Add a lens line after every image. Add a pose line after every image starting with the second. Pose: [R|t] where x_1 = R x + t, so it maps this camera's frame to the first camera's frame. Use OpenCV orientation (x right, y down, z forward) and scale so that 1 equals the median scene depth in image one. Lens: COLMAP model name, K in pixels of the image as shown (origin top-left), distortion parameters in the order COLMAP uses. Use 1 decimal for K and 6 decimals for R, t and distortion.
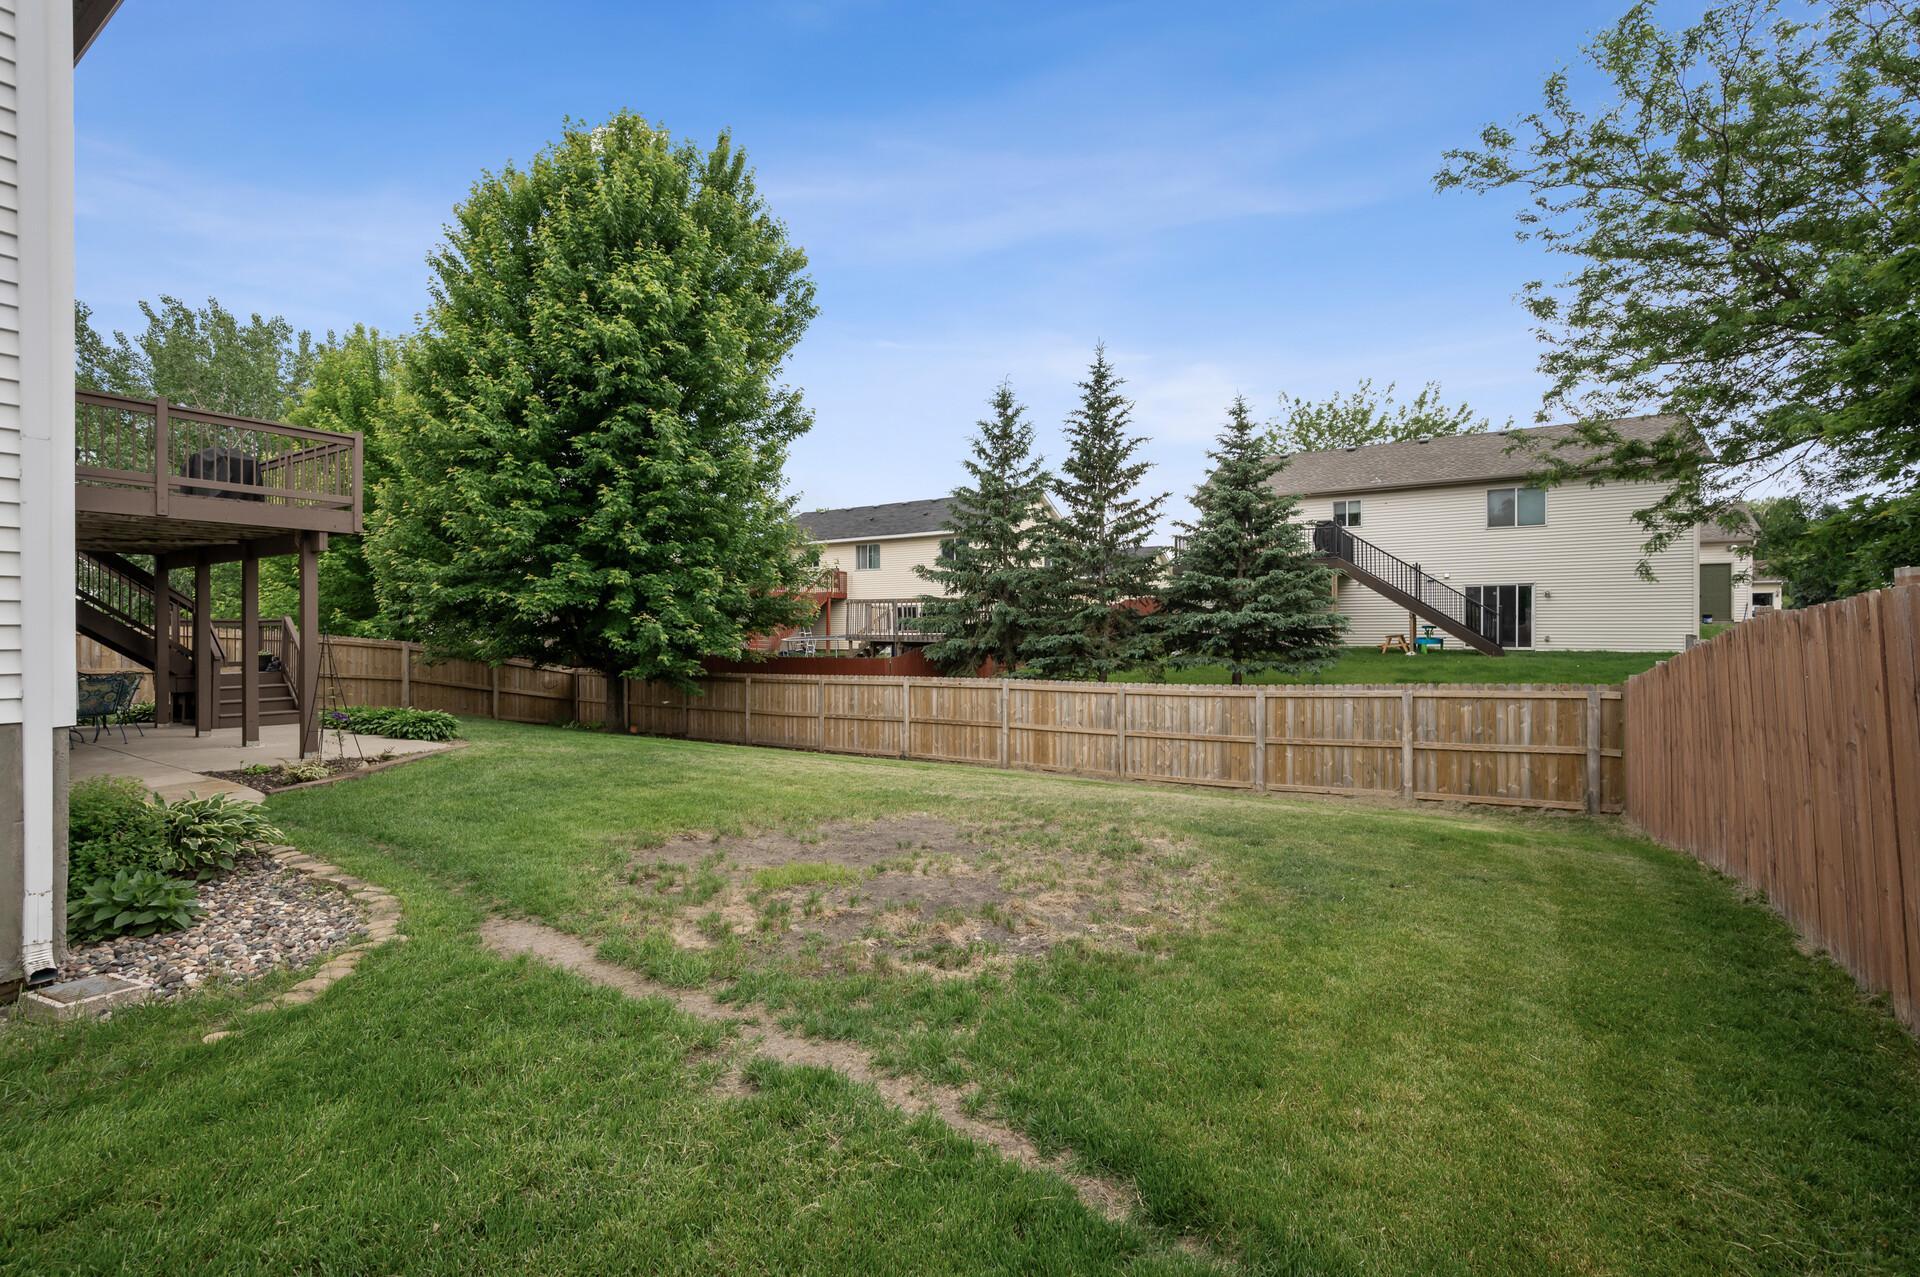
lens RADIAL K [[859.8, 0, 959.5], [0, 859.8, 644.2], [0, 0, 1]] dist [0.000169, -0.000082]
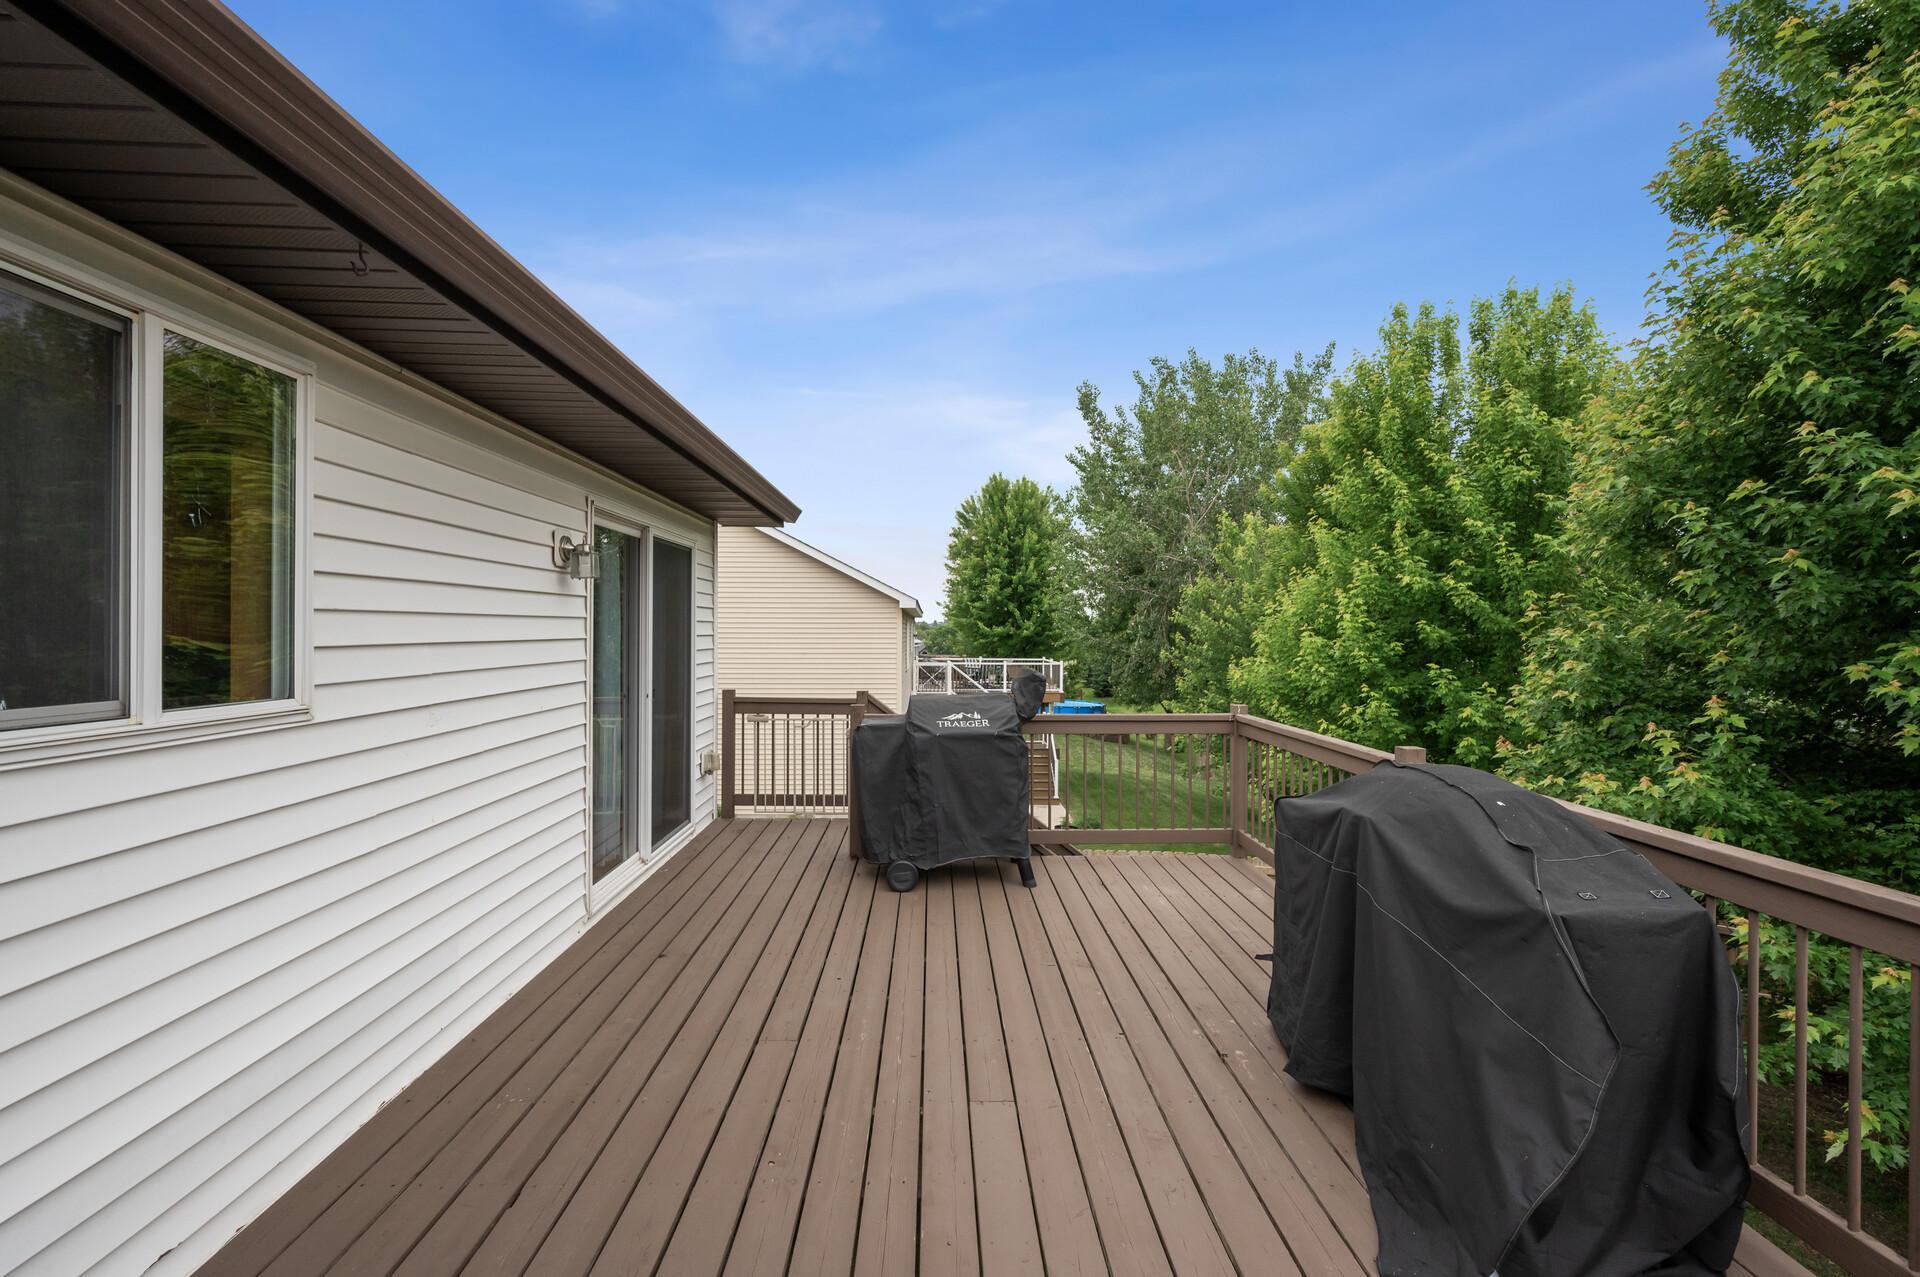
lens RADIAL K [[902.5, 0, 958.5], [0, 902.5, 640.7], [0, 0, 1]] dist [0.000937, -0.000864]
pose [[0.582362, -0.000120, -0.812929, -0.212286], [-0.008714, 0.999942, -0.006390, -0.074041], [0.812883, 0.010806, 0.582327, 0.219686]]
